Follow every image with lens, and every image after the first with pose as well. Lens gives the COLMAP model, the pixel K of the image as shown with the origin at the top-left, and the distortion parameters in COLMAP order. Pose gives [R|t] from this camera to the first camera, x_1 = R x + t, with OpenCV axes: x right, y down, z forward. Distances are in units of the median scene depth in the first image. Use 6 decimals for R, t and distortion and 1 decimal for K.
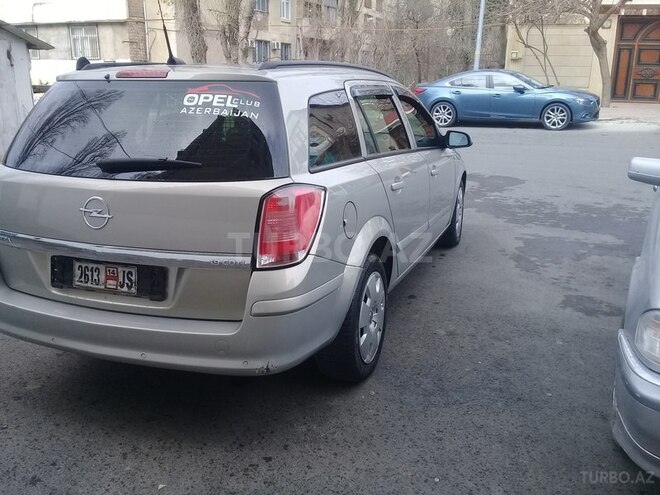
lens RADIAL K [[612.1, 0, 323.7], [0, 612.1, 245.9], [0, 0, 1]] dist [0.072286, -0.156840]
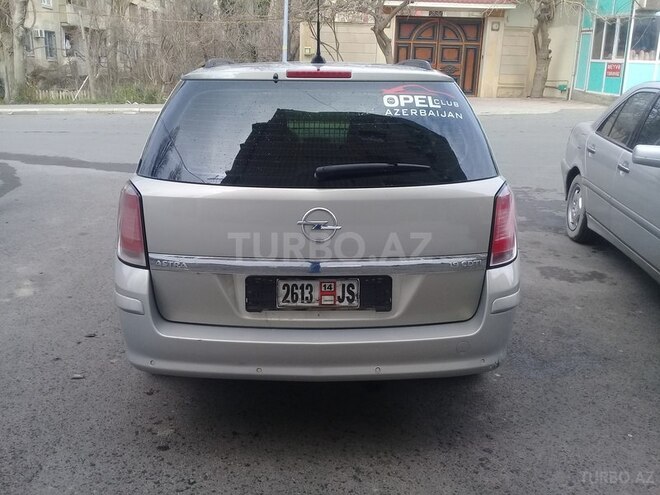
lens RADIAL K [[612.1, 0, 323.7], [0, 612.1, 245.9], [0, 0, 1]] dist [0.072286, -0.156840]
pose [[0.930885, -0.091290, 0.353722, -0.640758], [0.087417, 0.995807, 0.026949, -0.043103], [-0.354699, 0.005834, 0.934962, 0.126911]]
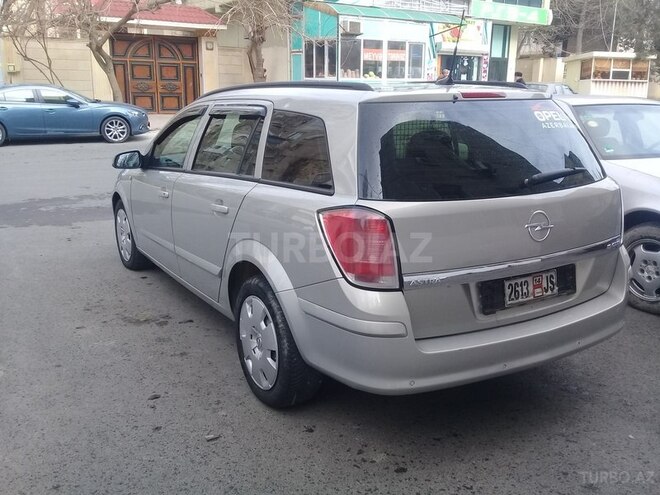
lens RADIAL K [[612.1, 0, 323.7], [0, 612.1, 245.9], [0, 0, 1]] dist [0.072286, -0.156840]
pose [[0.641256, -0.190220, 0.743376, -1.288307], [0.204907, 0.976055, 0.073001, -0.159980], [-0.739462, 0.105511, 0.664879, 0.535920]]
